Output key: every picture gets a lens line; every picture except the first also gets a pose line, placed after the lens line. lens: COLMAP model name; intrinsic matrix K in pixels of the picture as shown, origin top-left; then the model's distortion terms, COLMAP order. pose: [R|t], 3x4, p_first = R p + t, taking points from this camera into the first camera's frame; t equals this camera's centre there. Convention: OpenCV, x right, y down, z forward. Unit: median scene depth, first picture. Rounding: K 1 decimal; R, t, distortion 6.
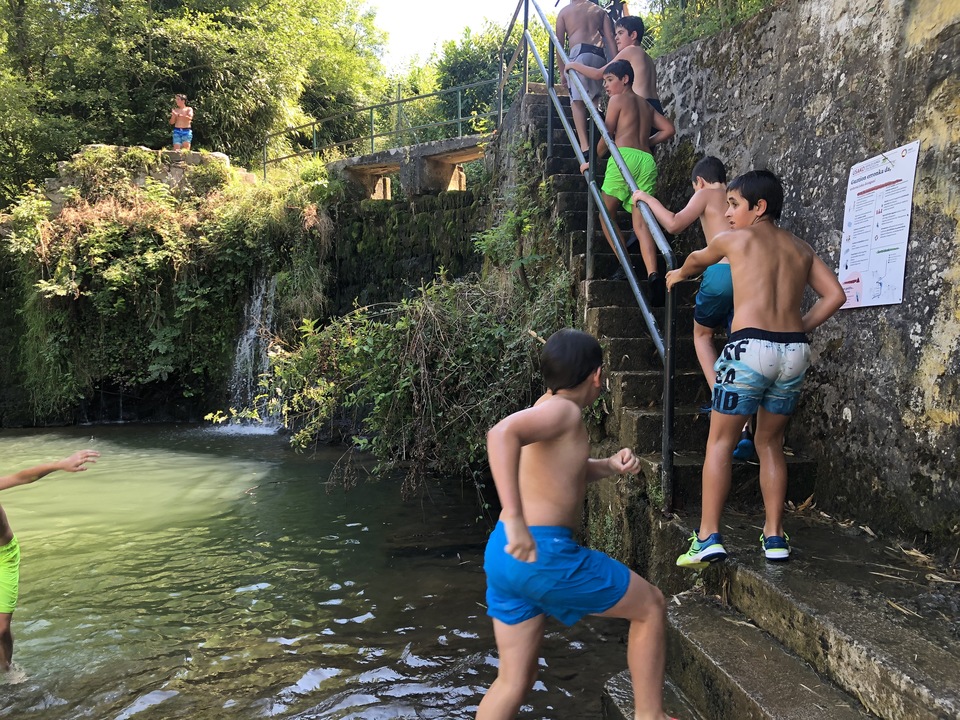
lens RADIAL K [[795.0, 0, 492.1], [0, 795.0, 364.5], [0, 0, 1]] dist [-0.009369, 0.040705]
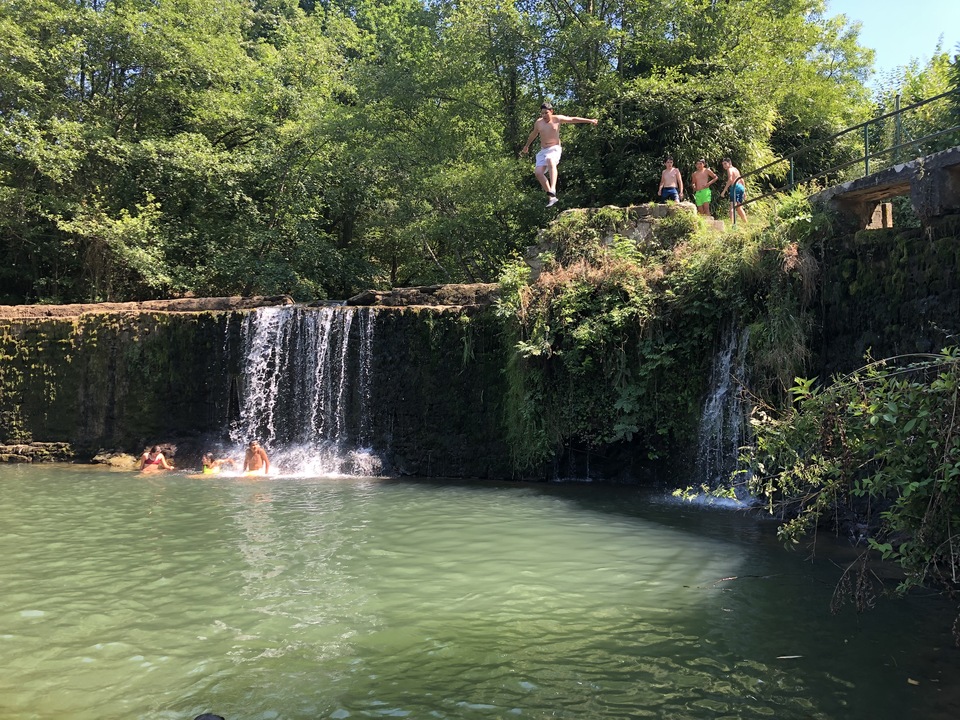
lens RADIAL K [[785.7, 0, 484.1], [0, 785.7, 357.3], [0, 0, 1]] dist [0.039524, -0.039954]
pose [[0.838738, -0.020400, -0.544153, -0.038849], [-0.022931, 0.997088, -0.072726, -0.007540], [0.544052, 0.073476, 0.835828, 0.100371]]
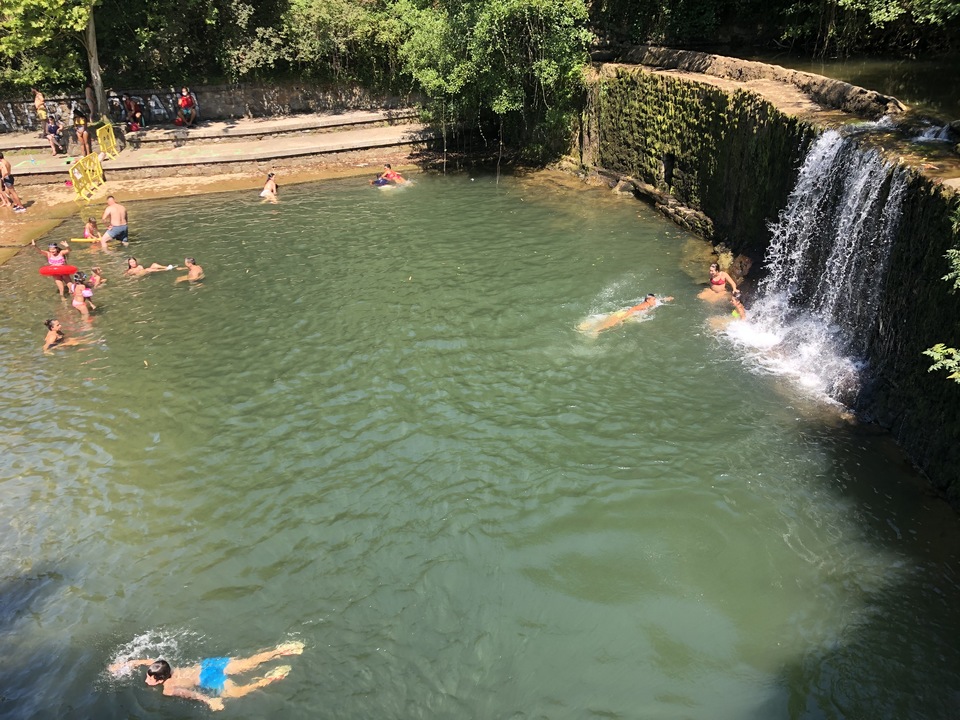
lens RADIAL K [[792.6, 0, 480.7], [0, 792.6, 357.9], [0, 0, 1]] dist [0.015684, 0.008130]
pose [[-0.210503, 0.431547, -0.877186, 0.026839], [0.005964, 0.897842, 0.440278, -0.337909], [0.977575, 0.087448, -0.191572, 0.737704]]
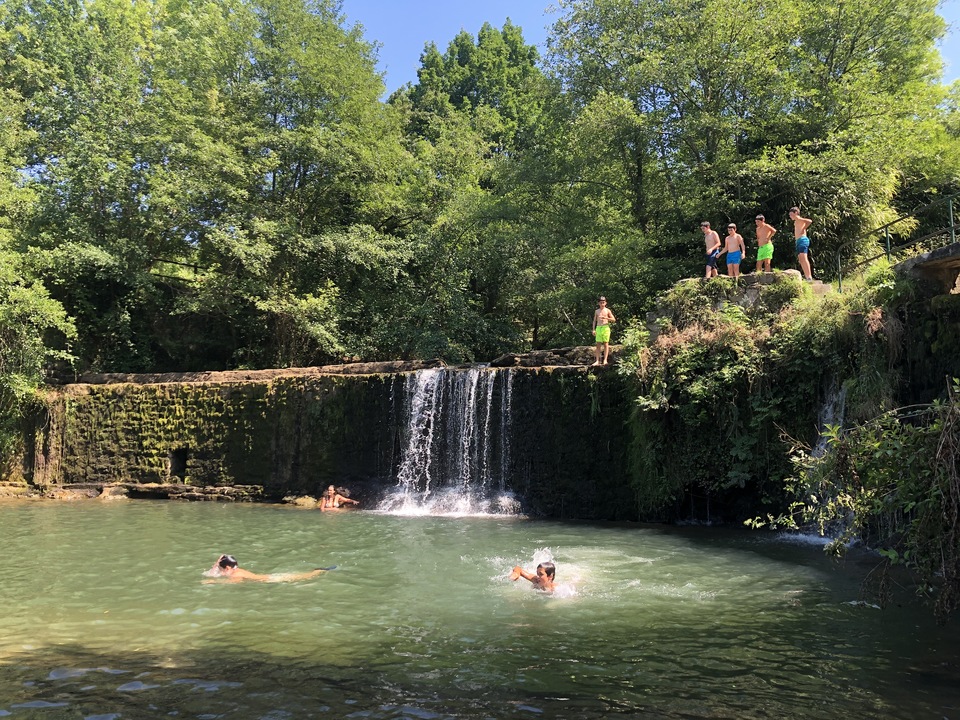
lens RADIAL K [[792.2, 0, 481.3], [0, 792.2, 348.2], [0, 0, 1]] dist [0.024059, -0.005093]
pose [[0.720668, -0.081797, -0.688438, 0.083983], [-0.031135, 0.988195, -0.150005, 0.007744], [0.692581, 0.129538, 0.709614, -0.020153]]
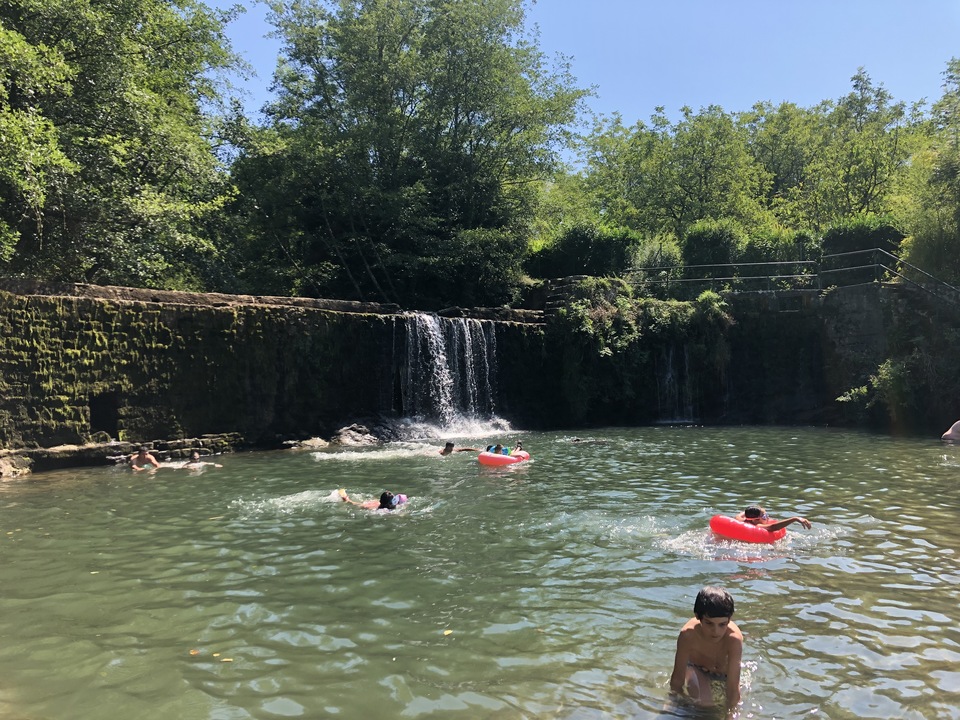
lens RADIAL K [[776.0, 0, 499.6], [0, 776.0, 359.5], [0, 0, 1]] dist [0.012100, -0.000317]
pose [[0.891363, -0.003923, 0.453273, -1.566678], [0.035217, 0.997539, -0.060621, 0.027285], [-0.451920, 0.069998, 0.889308, -0.546434]]
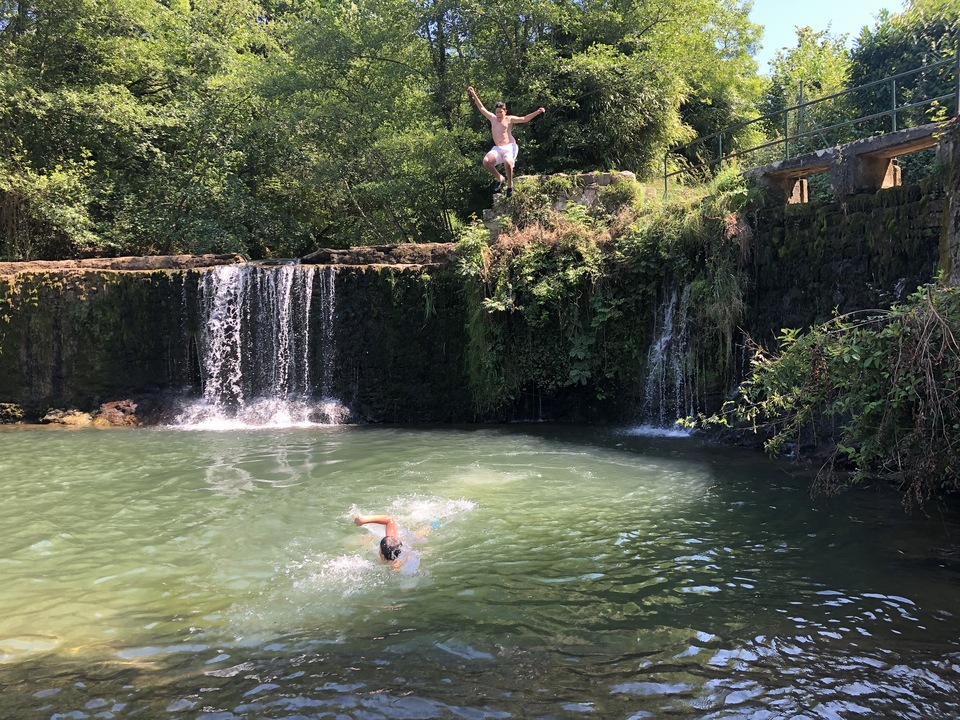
lens RADIAL K [[787.1, 0, 485.1], [0, 787.1, 361.0], [0, 0, 1]] dist [0.039472, -0.037642]
pose [[0.914996, -0.004761, -0.403436, -0.097719], [0.002027, 0.999972, -0.007205, -0.004758], [0.403459, 0.005775, 0.914980, -0.051596]]
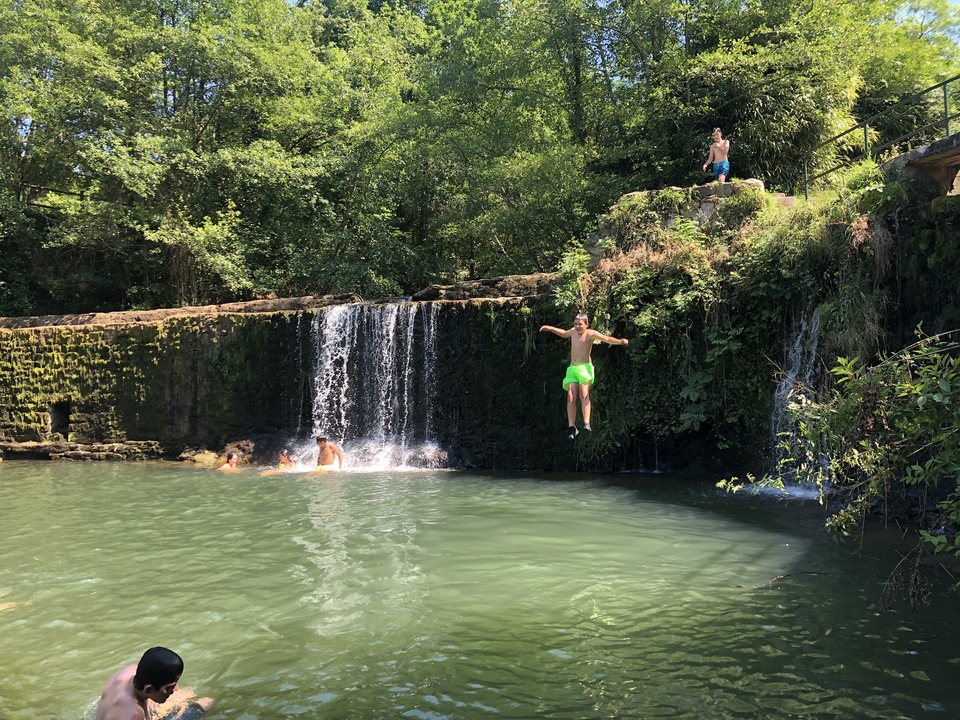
lens RADIAL K [[787.1, 0, 481.2], [0, 787.1, 357.7], [0, 0, 1]] dist [0.011590, 0.018263]
pose [[0.768122, -0.038210, -0.639163, -0.014859], [-0.002884, 0.998001, -0.063128, -0.005750], [0.640298, 0.050333, 0.766476, 0.132656]]
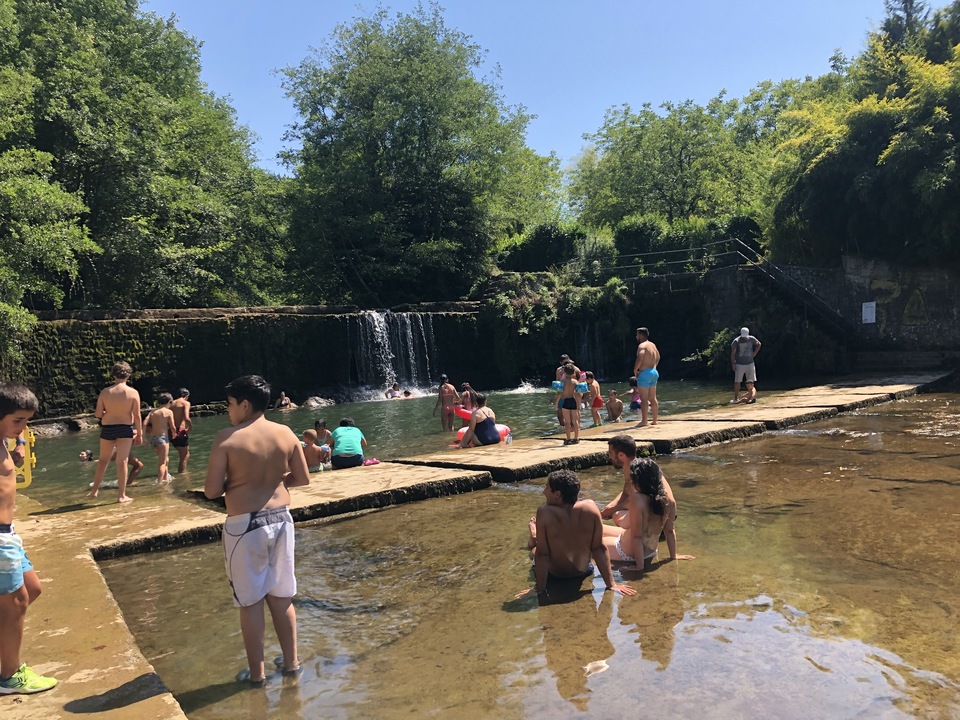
lens RADIAL K [[783.6, 0, 523.4], [0, 783.6, 374.4], [0, 0, 1]] dist [-0.002224, -0.011440]
pose [[0.944243, -0.068151, 0.322120, -1.306314], [0.074445, 0.997199, -0.007247, 0.058066], [-0.320724, 0.030823, 0.946671, -1.314244]]
